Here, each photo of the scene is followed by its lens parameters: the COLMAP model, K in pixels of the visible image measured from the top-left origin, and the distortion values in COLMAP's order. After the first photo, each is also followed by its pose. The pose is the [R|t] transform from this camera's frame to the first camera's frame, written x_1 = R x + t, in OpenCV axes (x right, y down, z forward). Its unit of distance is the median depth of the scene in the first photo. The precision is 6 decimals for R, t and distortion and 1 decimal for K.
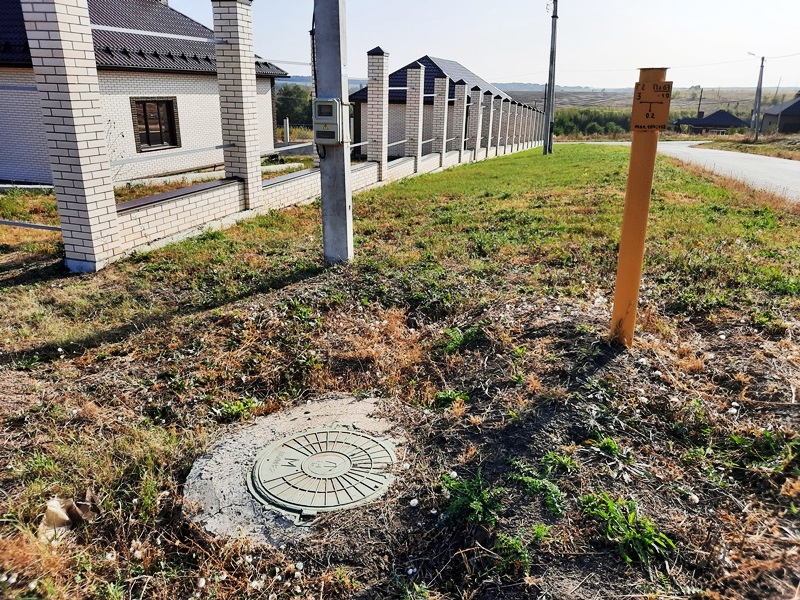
lens RADIAL K [[583.4, 0, 397.4], [0, 583.4, 304.9], [0, 0, 1]] dist [0.014922, -0.003868]
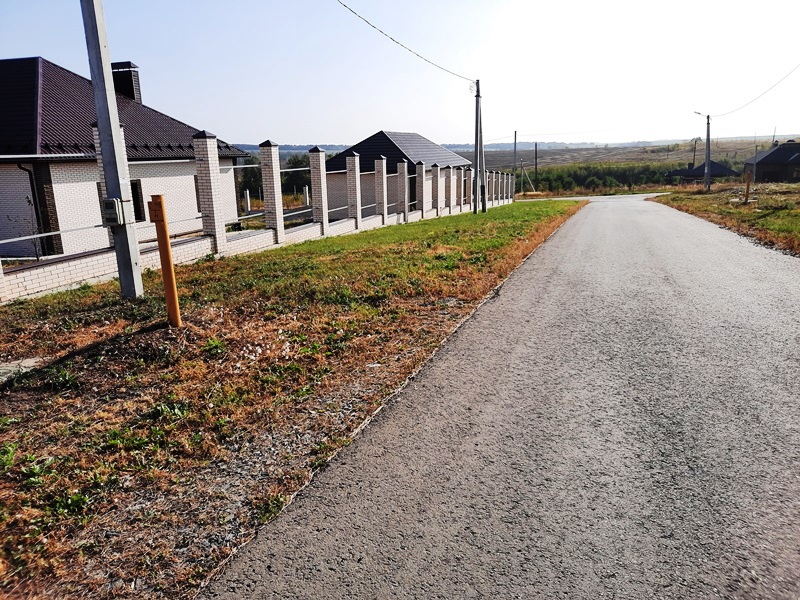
lens RADIAL K [[583.4, 0, 397.4], [0, 583.4, 304.9], [0, 0, 1]] dist [0.014922, -0.003868]
pose [[0.998931, -0.034517, -0.030754, 0.130715], [0.031327, 0.994616, -0.098782, 0.023428], [0.033999, 0.097713, 0.994634, -0.104156]]
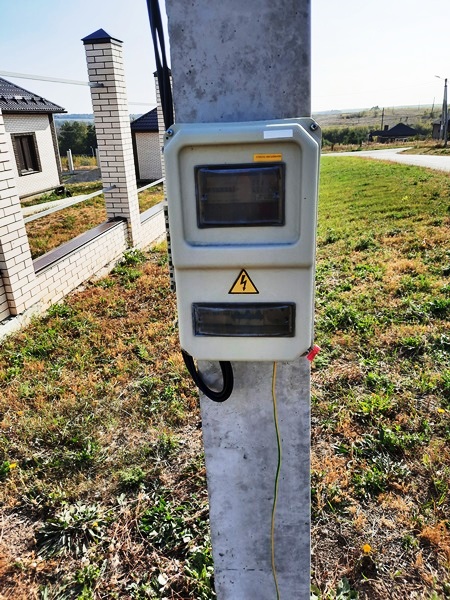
lens RADIAL K [[437.5, 0, 225.0], [0, 437.5, 300.0], [0, 0, 1]] dist [0.014922, -0.003868]
pose [[0.988162, -0.100010, 0.116339, -0.026719], [0.095477, 0.994462, 0.043916, -0.056258], [-0.120086, -0.032288, 0.992238, 0.158765]]
